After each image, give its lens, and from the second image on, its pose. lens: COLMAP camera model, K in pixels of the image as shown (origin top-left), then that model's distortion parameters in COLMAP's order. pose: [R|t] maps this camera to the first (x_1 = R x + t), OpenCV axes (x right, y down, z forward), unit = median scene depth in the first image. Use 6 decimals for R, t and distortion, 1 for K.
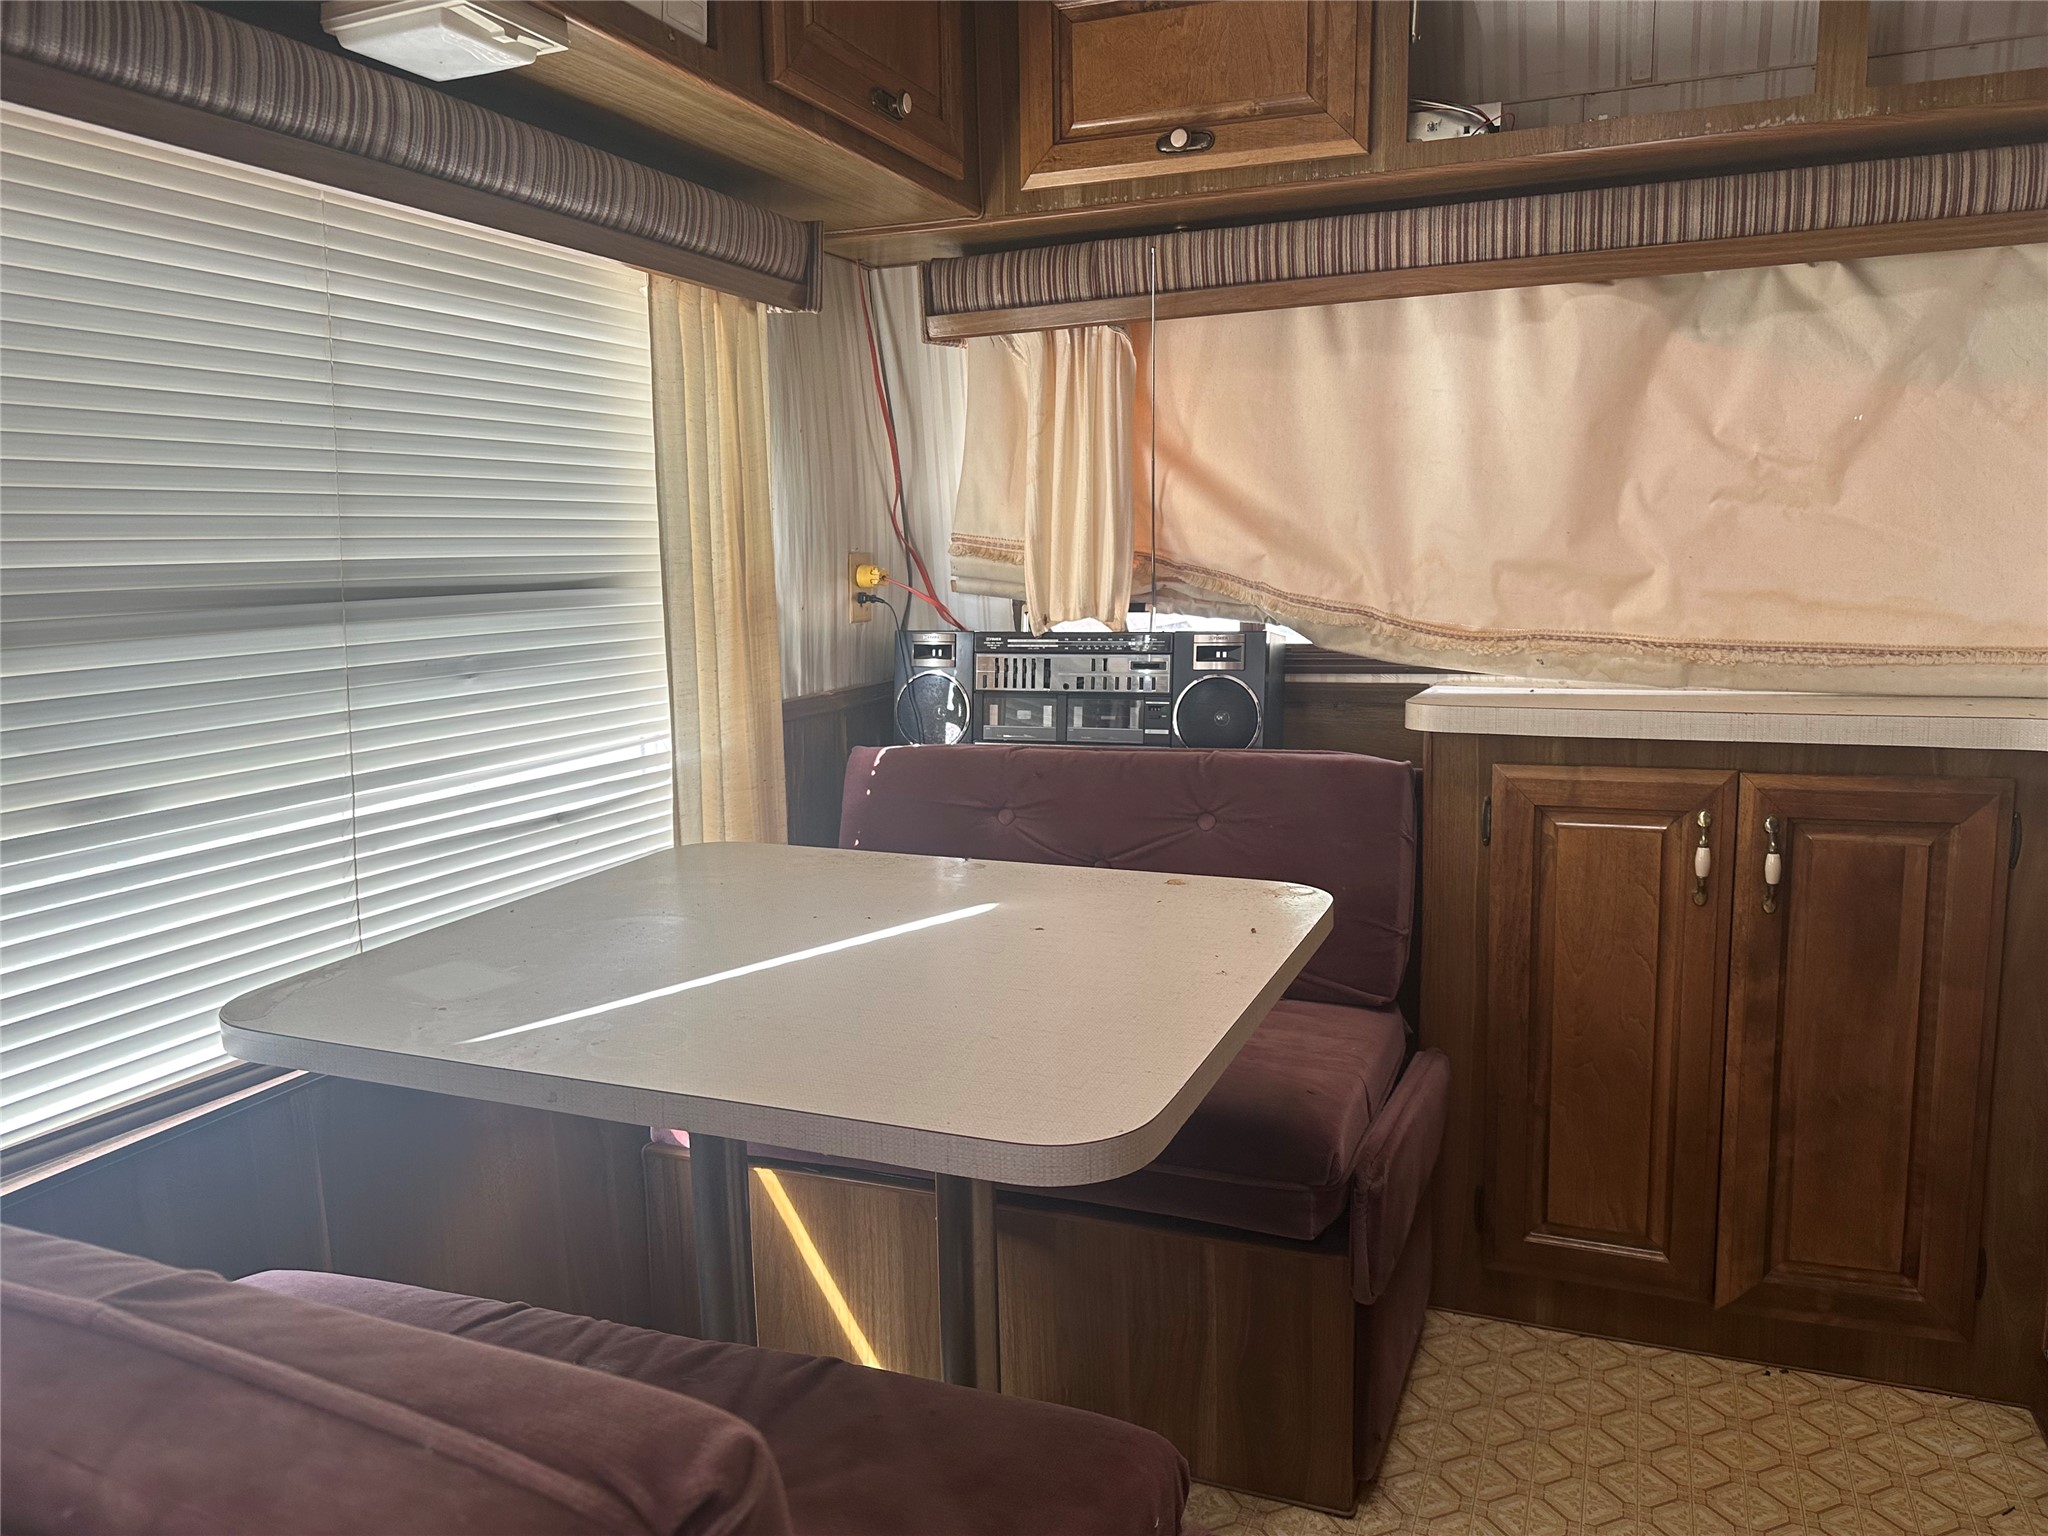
lens RADIAL K [[1452.4, 0, 1023.2], [0, 1452.4, 775.4], [0, 0, 1]] dist [0.037568, -0.058620]
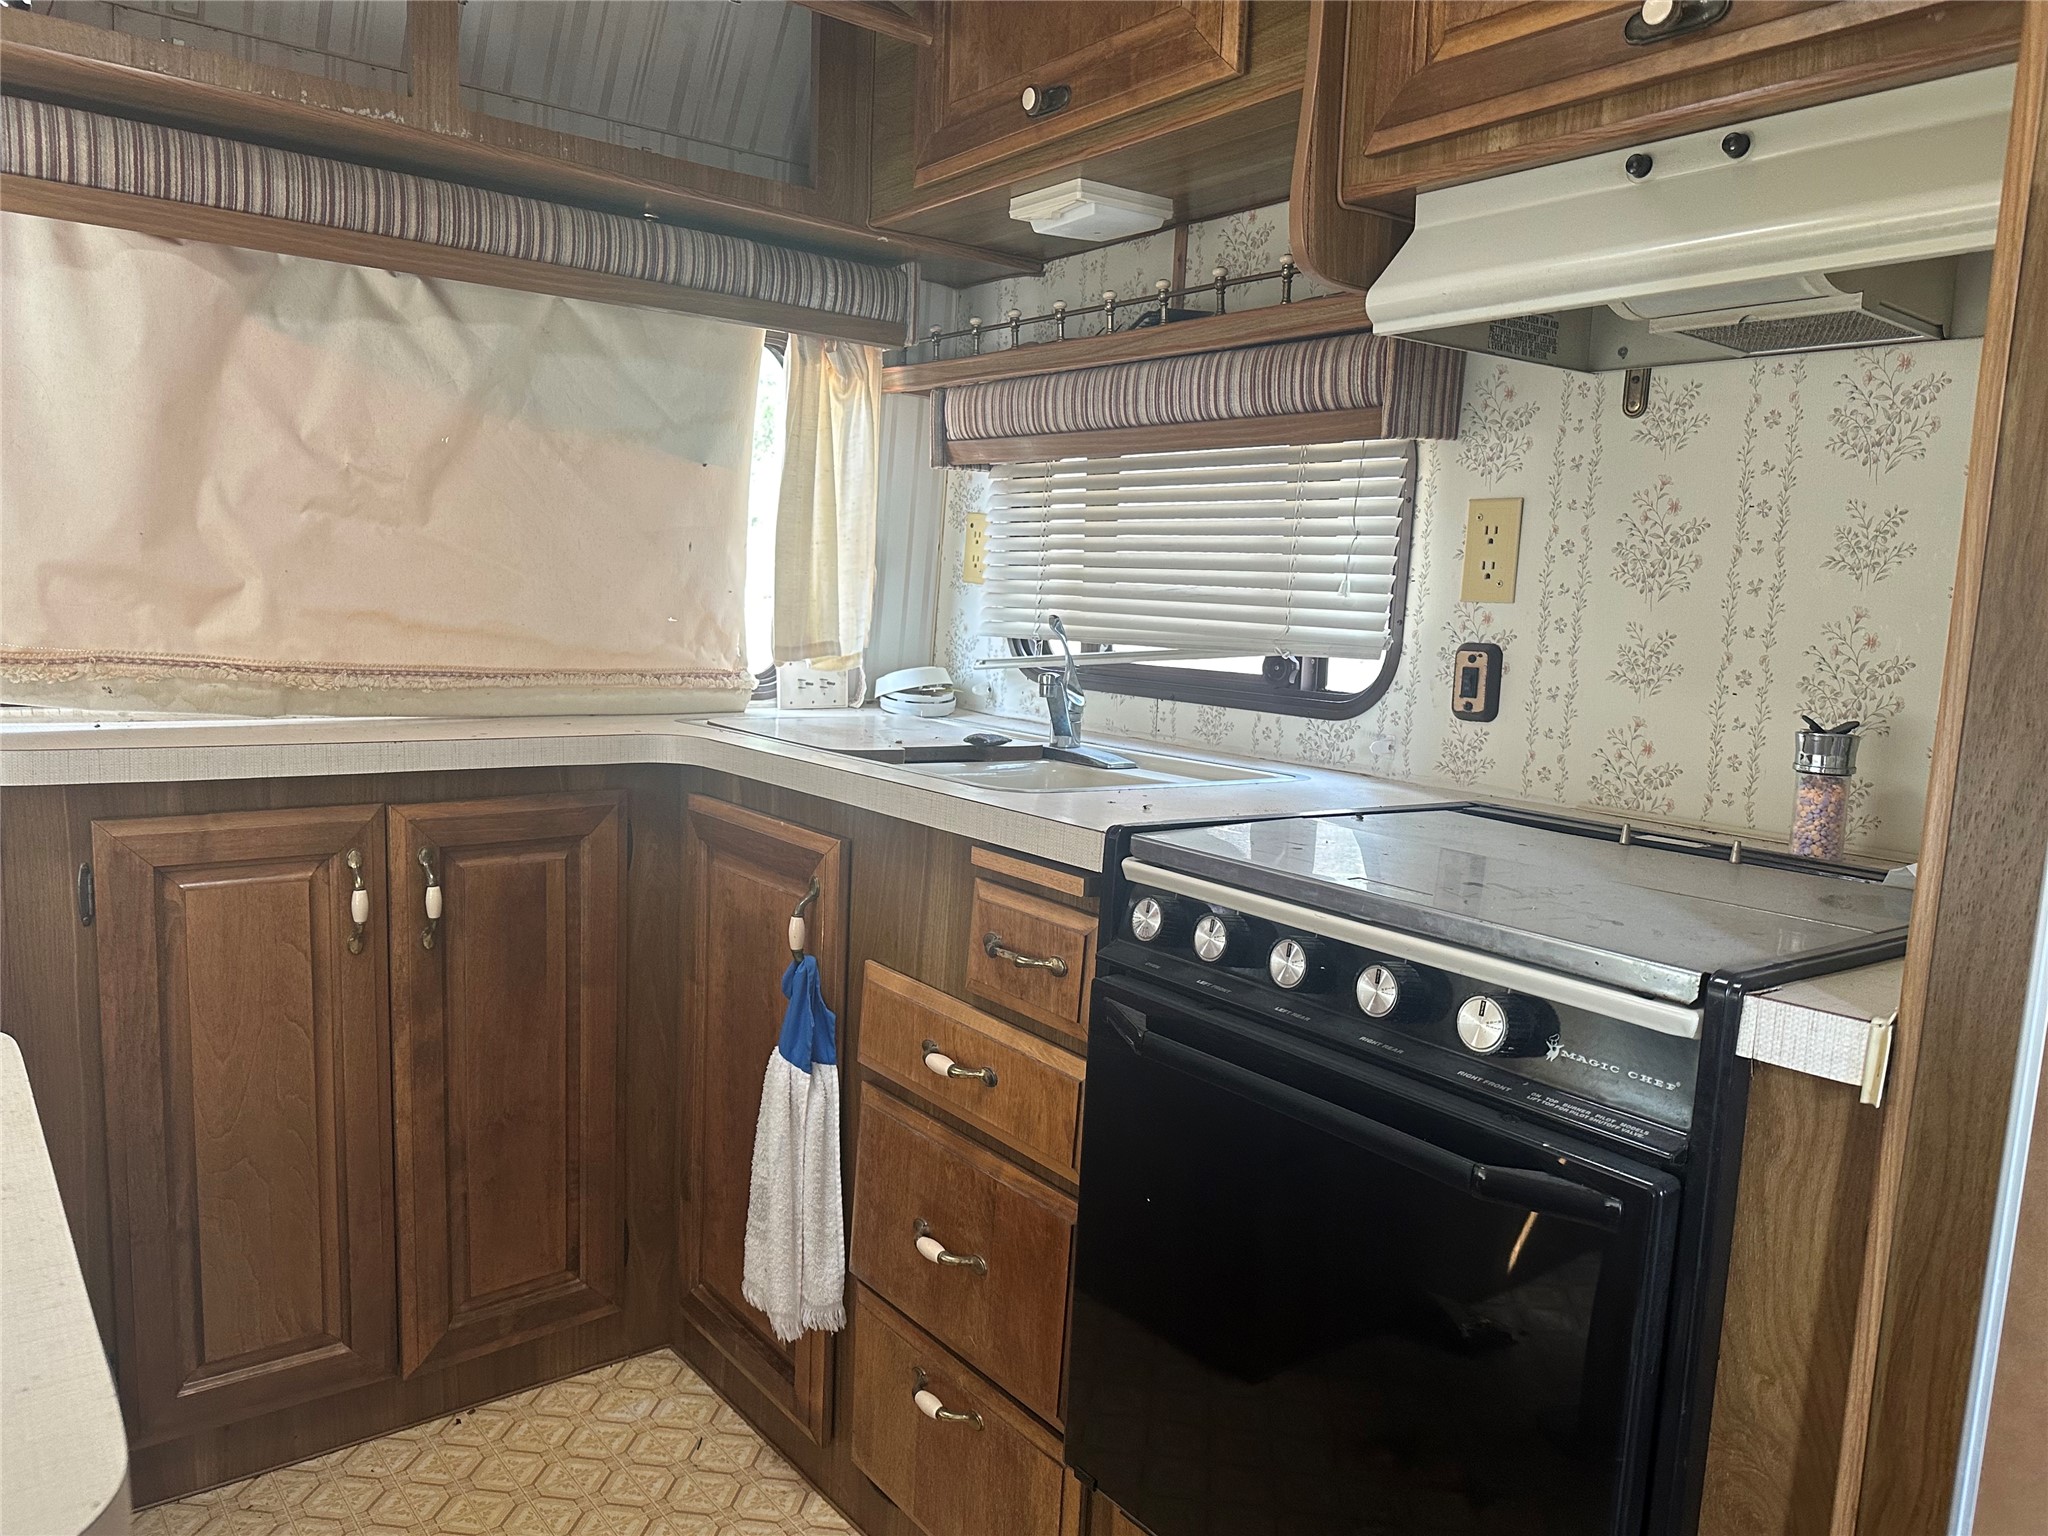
lens RADIAL K [[1452.4, 0, 1029.1], [0, 1452.4, 776.9], [0, 0, 1]] dist [0.037568, -0.058620]
pose [[0.478505, -0.071343, 0.875182, -0.121242], [0.078996, 0.996150, 0.038014, -0.021696], [-0.874524, 0.050946, 0.482299, 0.175718]]
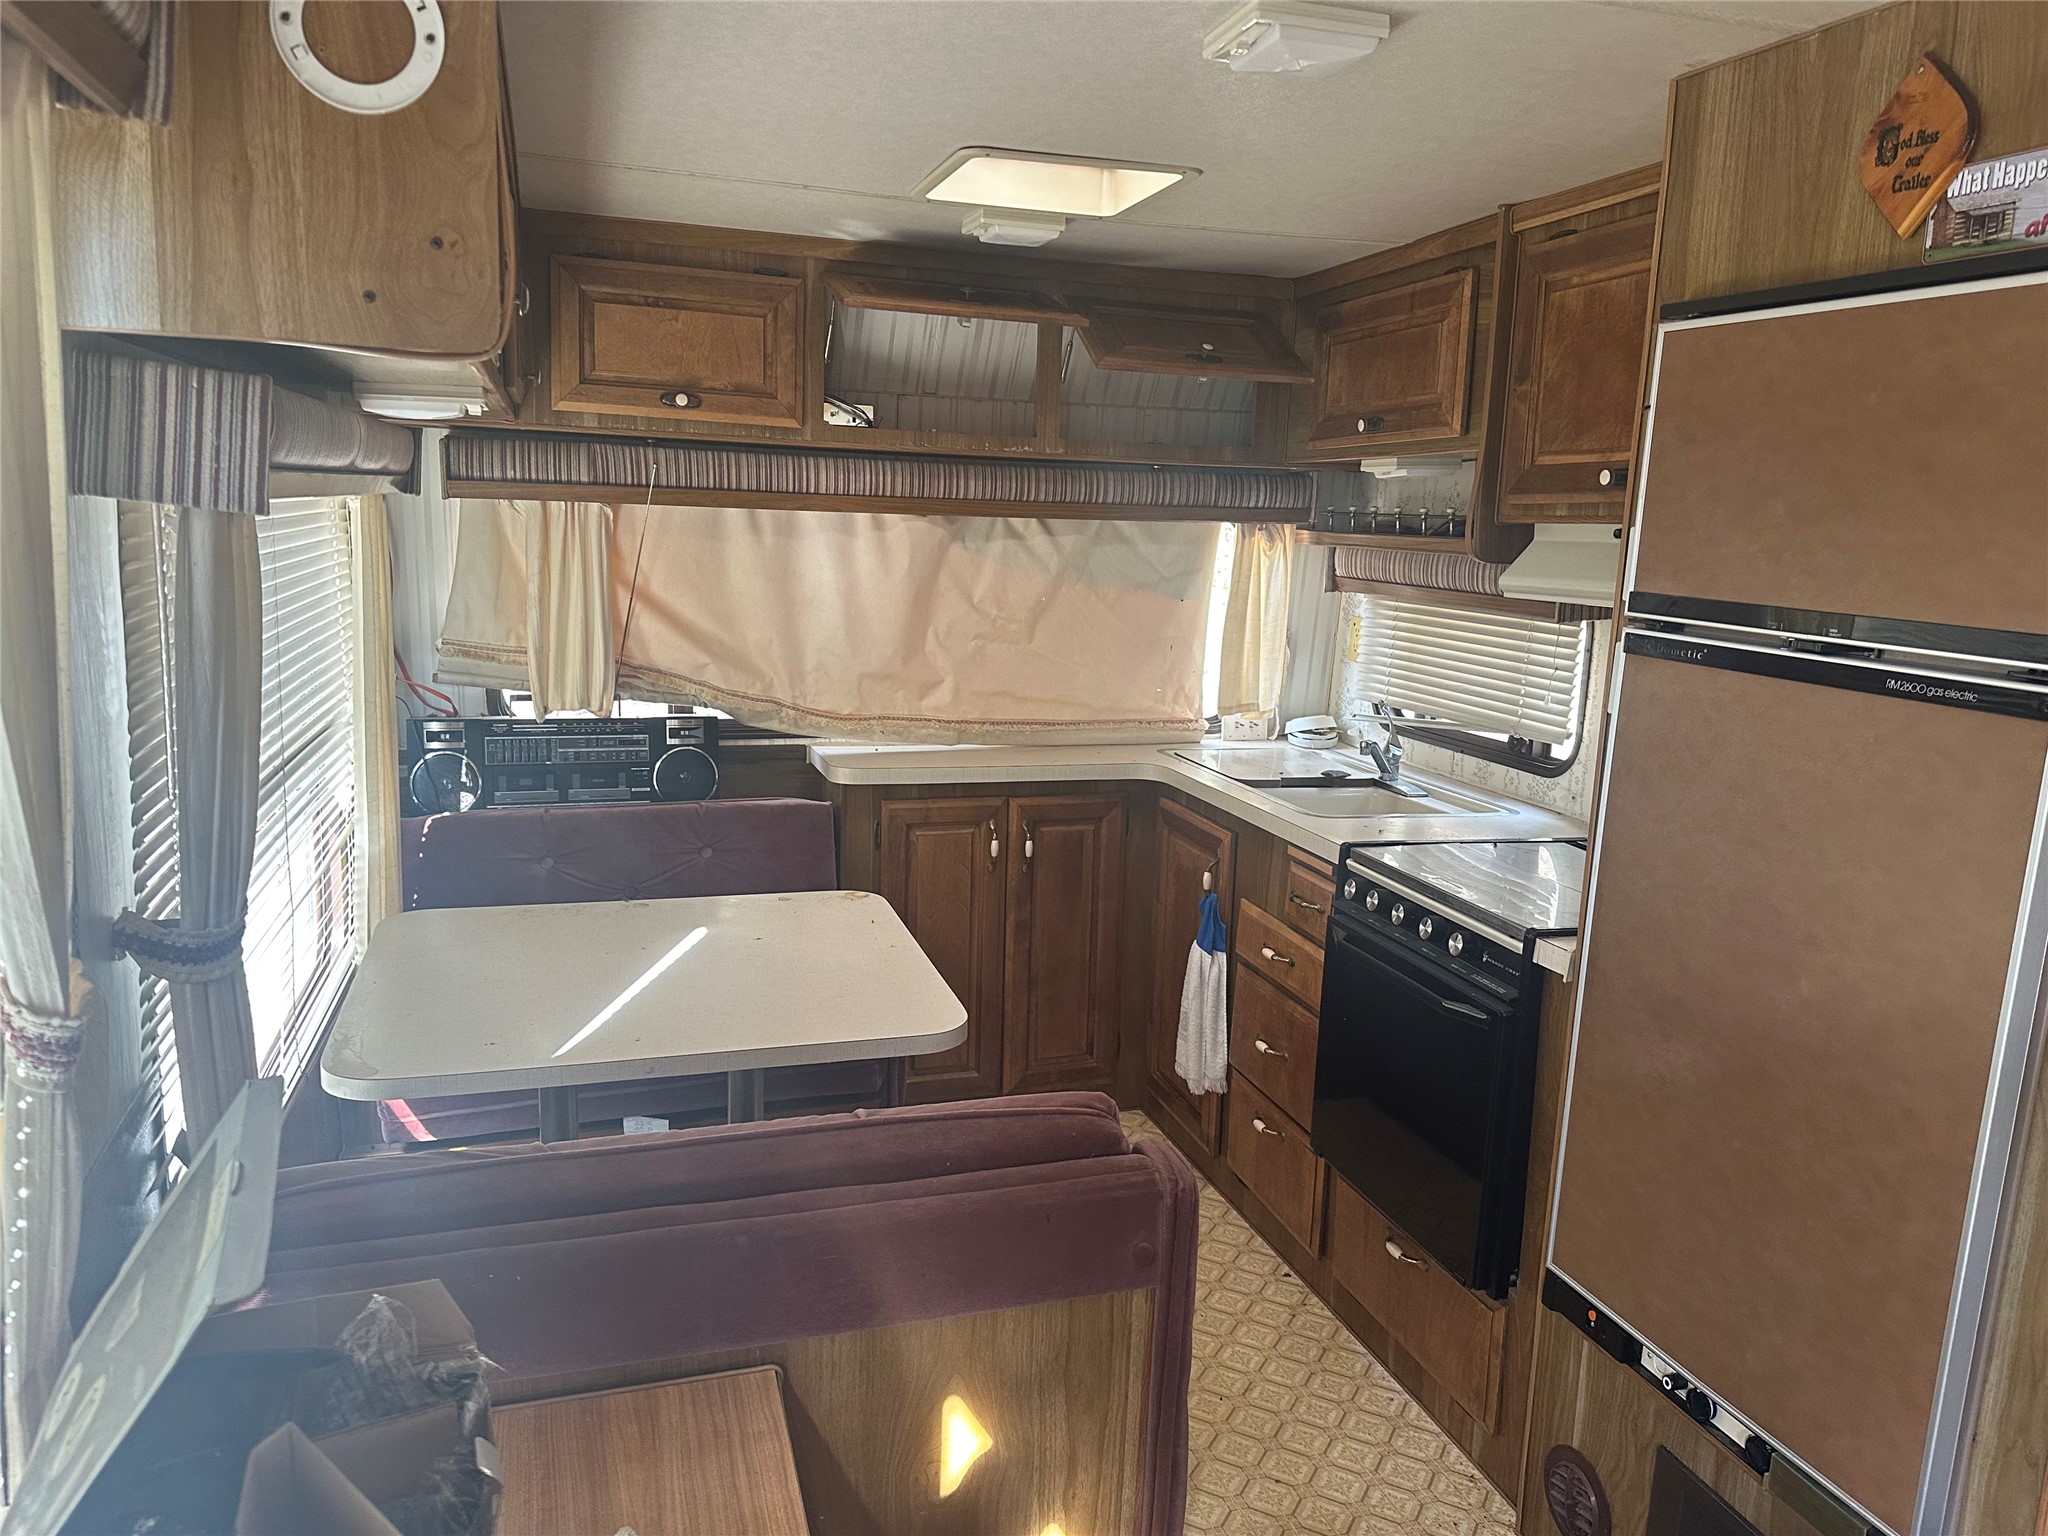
lens RADIAL K [[1452.4, 0, 1042.8], [0, 1452.4, 749.3], [0, 0, 1]] dist [0.037568, -0.058620]
pose [[0.750123, -0.059900, 0.658580, -0.623307], [0.044637, 0.998204, 0.039949, -0.124025], [-0.659790, -0.000570, 0.751450, -0.364201]]
